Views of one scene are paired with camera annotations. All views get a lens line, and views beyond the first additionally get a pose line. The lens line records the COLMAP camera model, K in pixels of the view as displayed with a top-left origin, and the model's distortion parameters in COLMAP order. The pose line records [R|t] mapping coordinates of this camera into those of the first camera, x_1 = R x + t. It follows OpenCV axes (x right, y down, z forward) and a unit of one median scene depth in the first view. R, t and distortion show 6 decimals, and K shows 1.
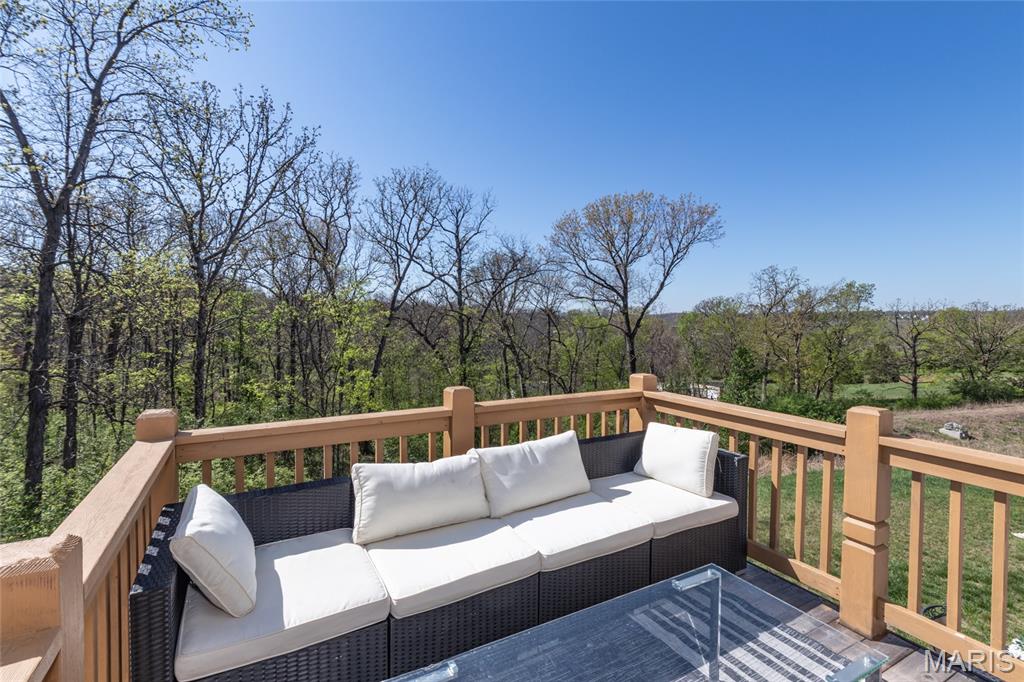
lens RADIAL K [[481.1, 0, 510.4], [0, 481.1, 319.5], [0, 0, 1]] dist [-0.001510, -0.000602]
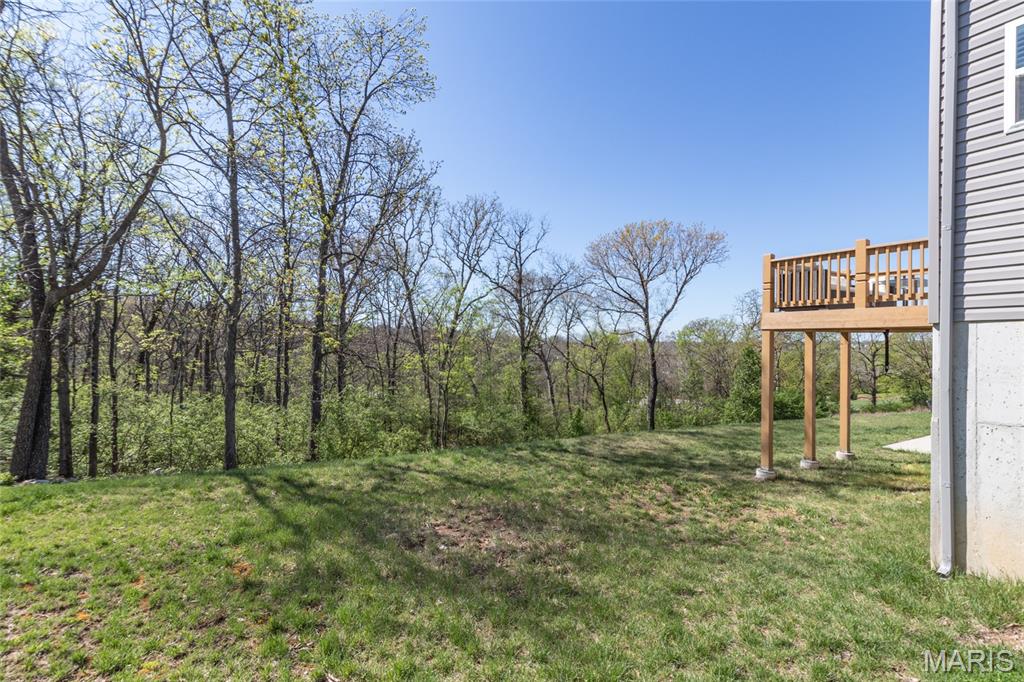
lens RADIAL K [[468.5, 0, 512.0], [0, 468.5, 341.0], [0, 0, 1]] dist [-0.000590, -0.000143]
pose [[0.998291, 0.007489, 0.057965, -0.190247], [-0.006724, 0.999888, -0.013371, 0.059583], [-0.058059, 0.012959, 0.998229, -0.151315]]
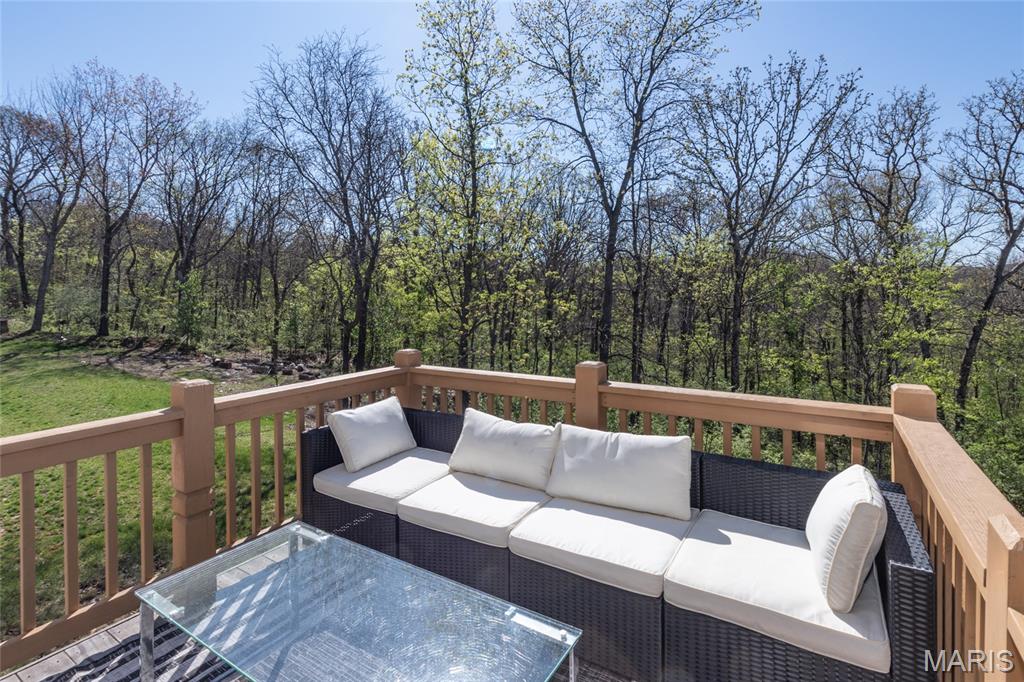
lens RADIAL K [[493.4, 0, 512.2], [0, 493.4, 294.1], [0, 0, 1]] dist [-0.000622, 0.000233]
pose [[0.492195, 0.000838, -0.870484, 0.046325], [0.001797, 0.999996, 0.001979, -0.000037], [0.870483, -0.002539, 0.492192, 0.024967]]
